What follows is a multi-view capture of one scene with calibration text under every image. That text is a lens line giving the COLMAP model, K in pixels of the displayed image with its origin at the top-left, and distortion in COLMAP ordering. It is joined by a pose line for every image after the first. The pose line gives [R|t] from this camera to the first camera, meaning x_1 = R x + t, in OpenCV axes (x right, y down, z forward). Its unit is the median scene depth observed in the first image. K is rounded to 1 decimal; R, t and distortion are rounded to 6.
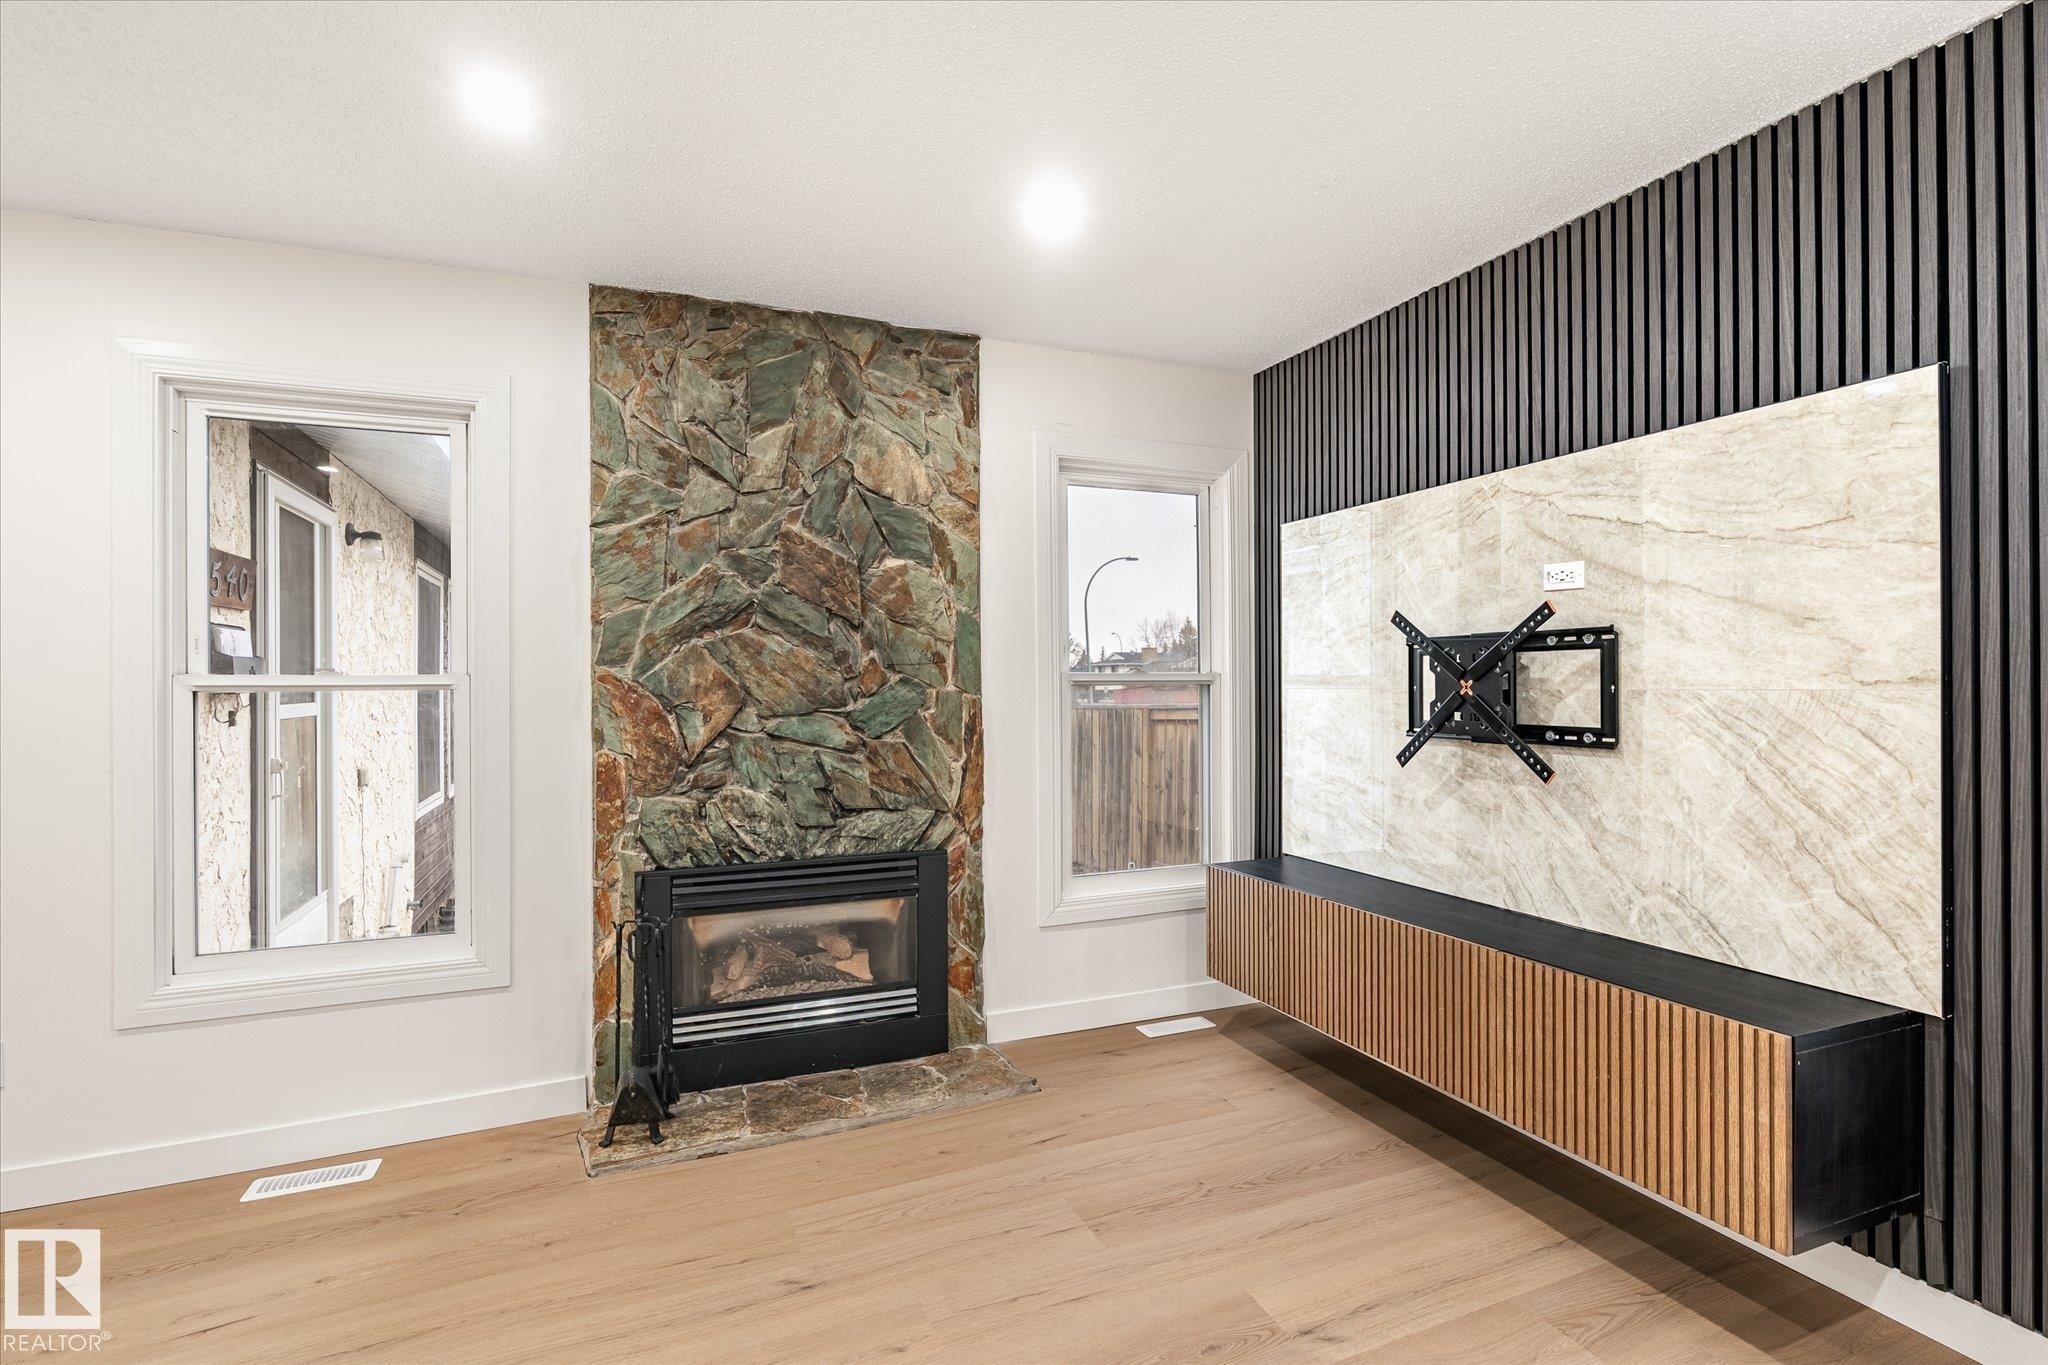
lens RADIAL K [[961.1, 0, 1014.7], [0, 961.1, 681.8], [0, 0, 1]] dist [-0.004519, 0.000948]
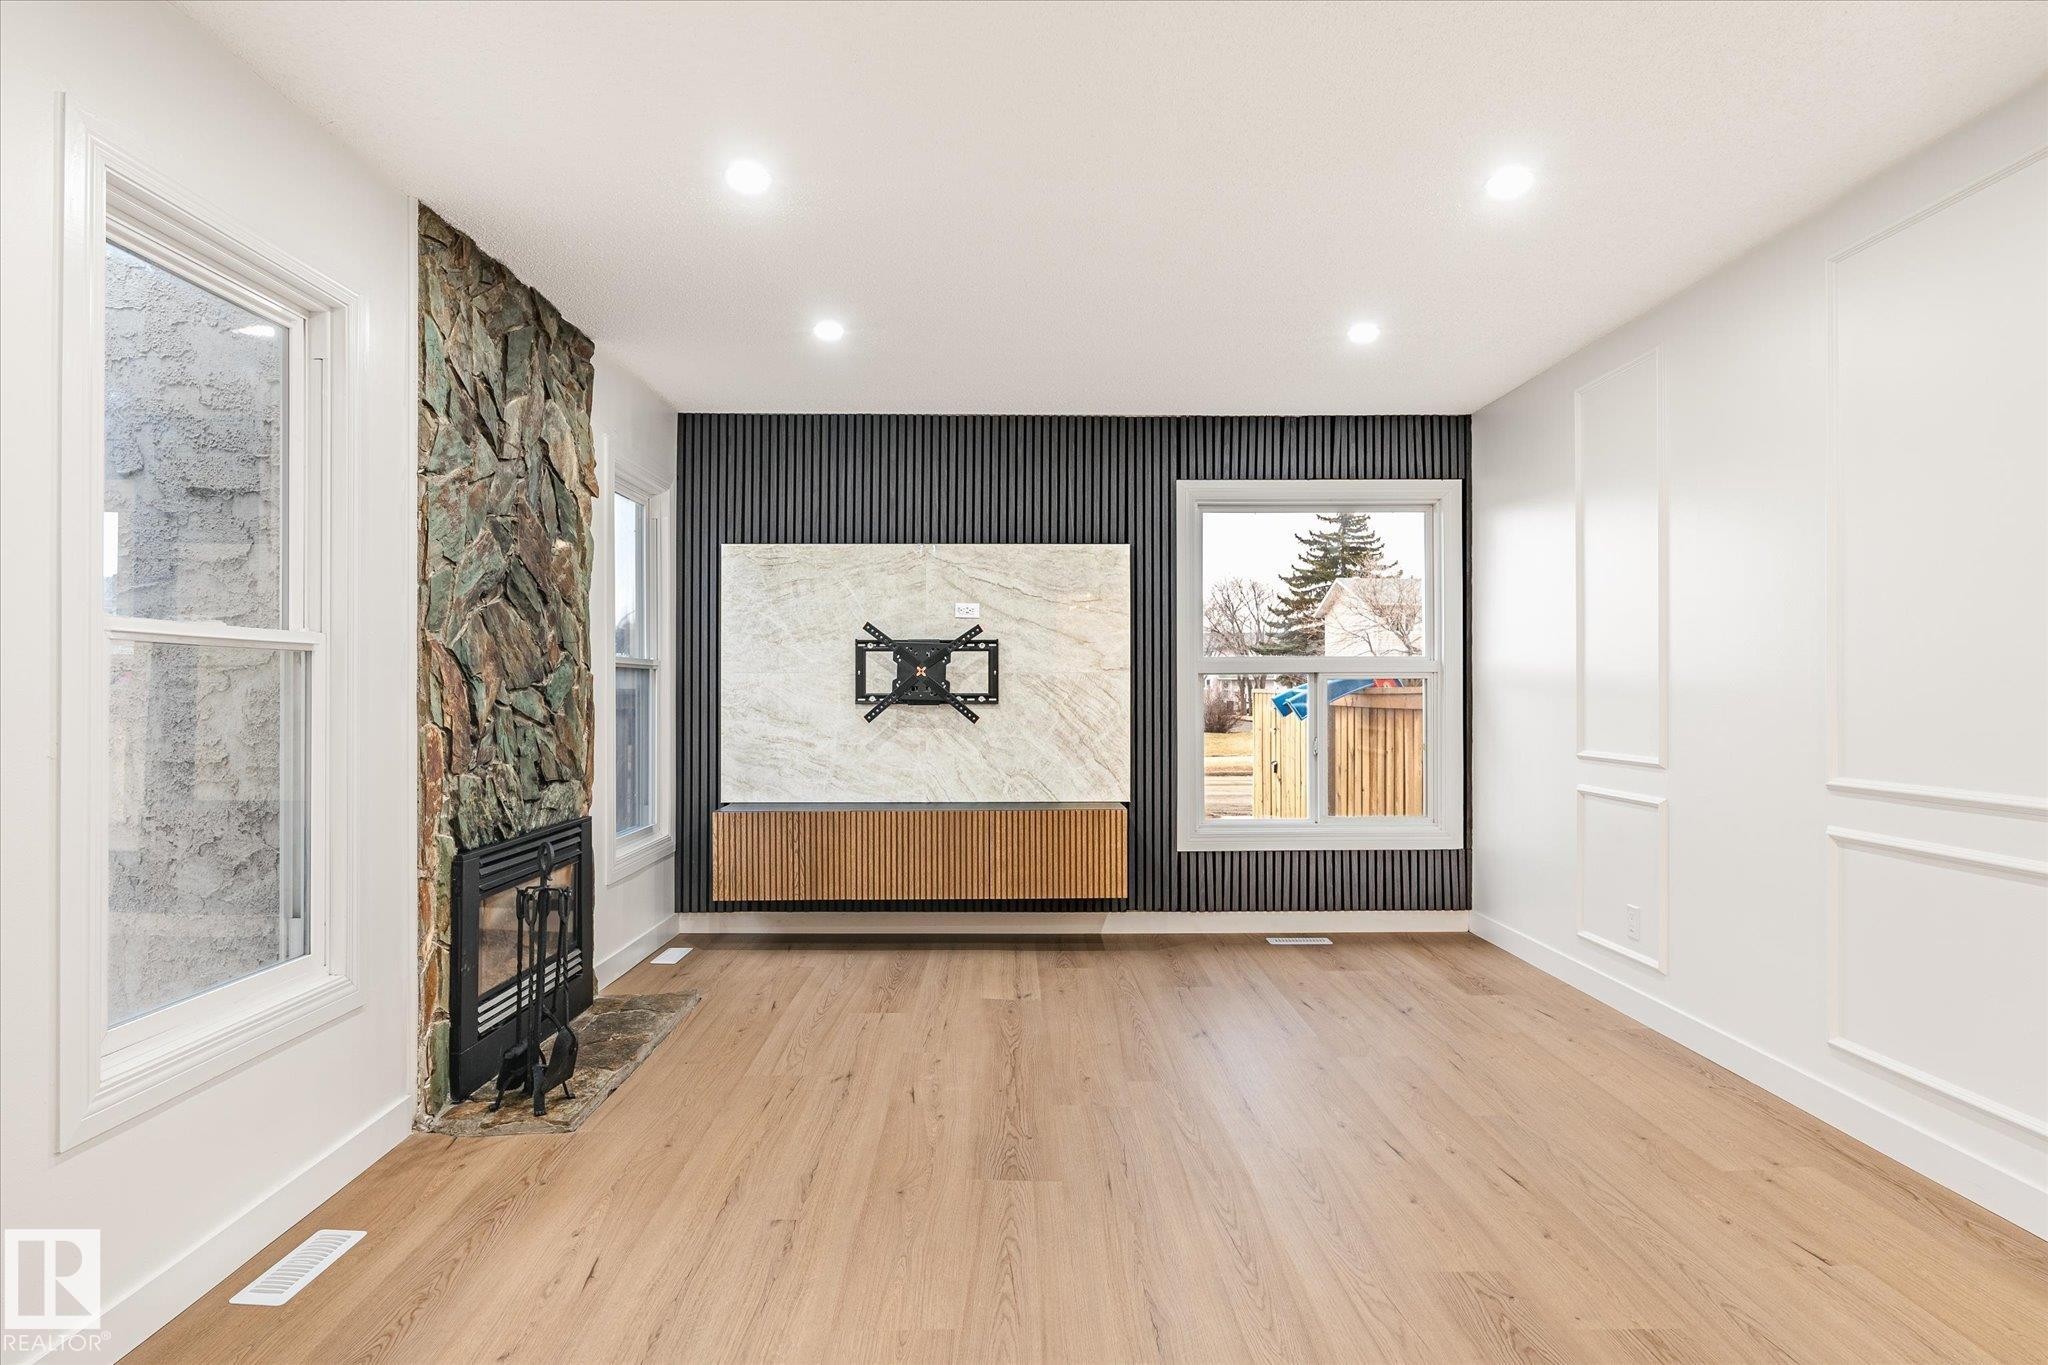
lens RADIAL K [[1154.3, 0, 1021.3], [0, 1154.3, 684.7], [0, 0, 1]] dist [-0.002647, 0.000449]
pose [[0.369553, 0.008605, 0.929170, -1.426489], [-0.003061, 0.999963, -0.008043, 0.047659], [-0.929205, 0.000129, 0.369566, 0.098956]]
